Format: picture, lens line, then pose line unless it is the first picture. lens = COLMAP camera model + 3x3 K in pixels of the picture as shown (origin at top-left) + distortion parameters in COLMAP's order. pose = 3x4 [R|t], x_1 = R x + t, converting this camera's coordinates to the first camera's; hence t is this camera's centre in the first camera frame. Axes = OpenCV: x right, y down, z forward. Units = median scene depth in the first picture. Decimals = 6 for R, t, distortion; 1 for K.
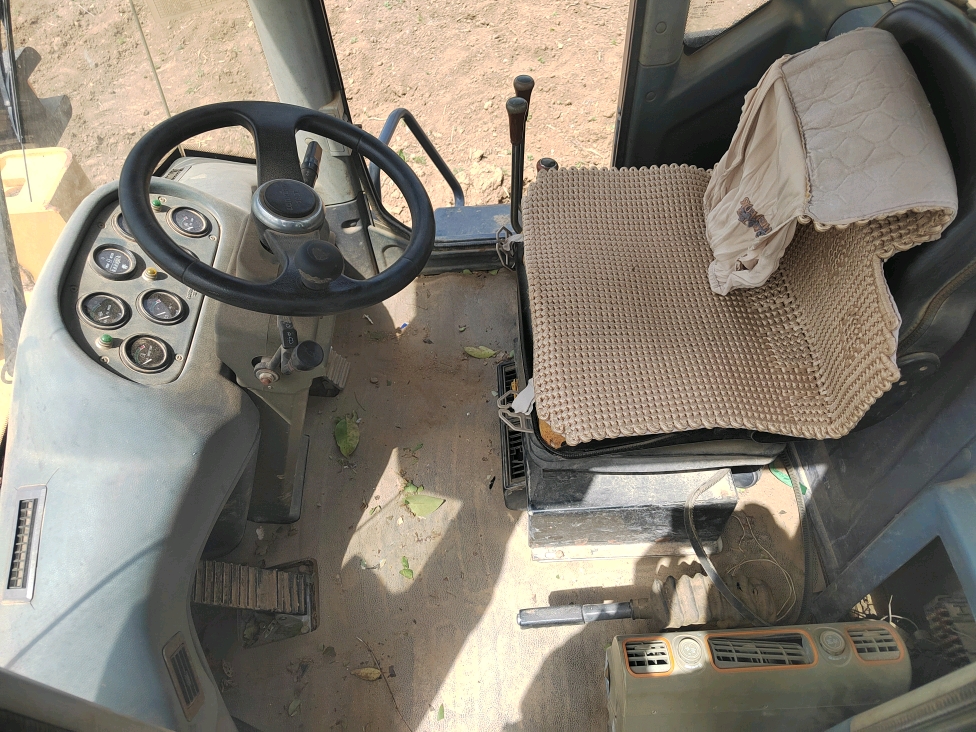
lens RADIAL K [[664.2, 0, 485.4], [0, 664.2, 369.8], [0, 0, 1]] dist [0.039111, -0.031978]
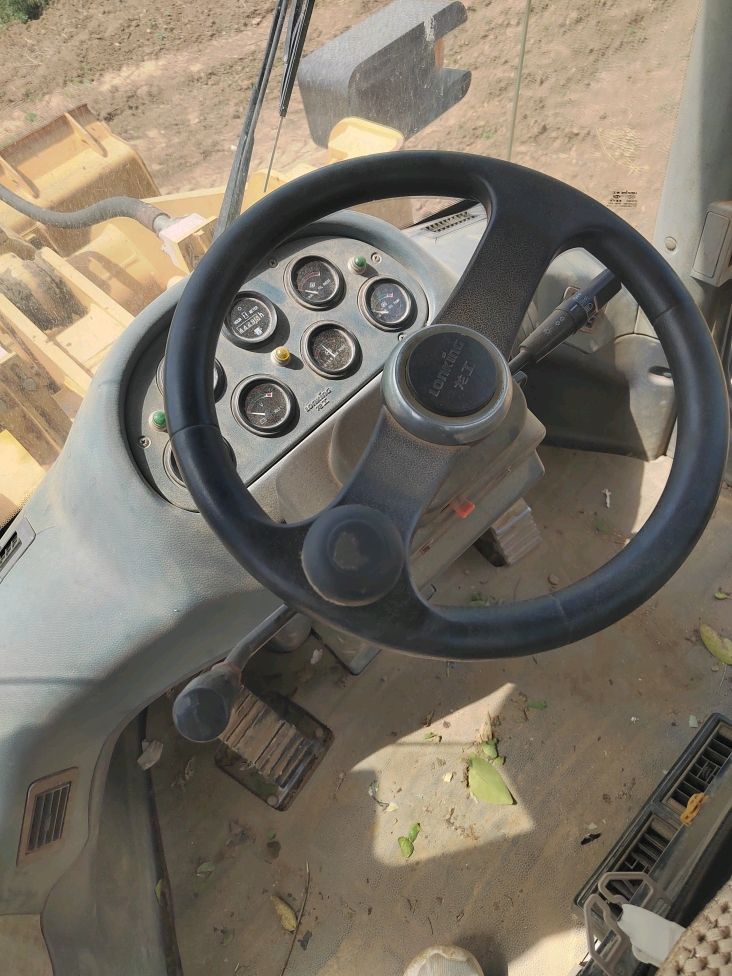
lens RADIAL K [[664.2, 0, 370.9], [0, 664.2, 485.4], [0, 0, 1]] dist [0.039111, -0.031978]
pose [[0.673760, 0.569872, -0.470417, -0.024492], [-0.508777, 0.819430, 0.263972, -0.187494], [0.535904, 0.061484, 0.842037, 0.339279]]
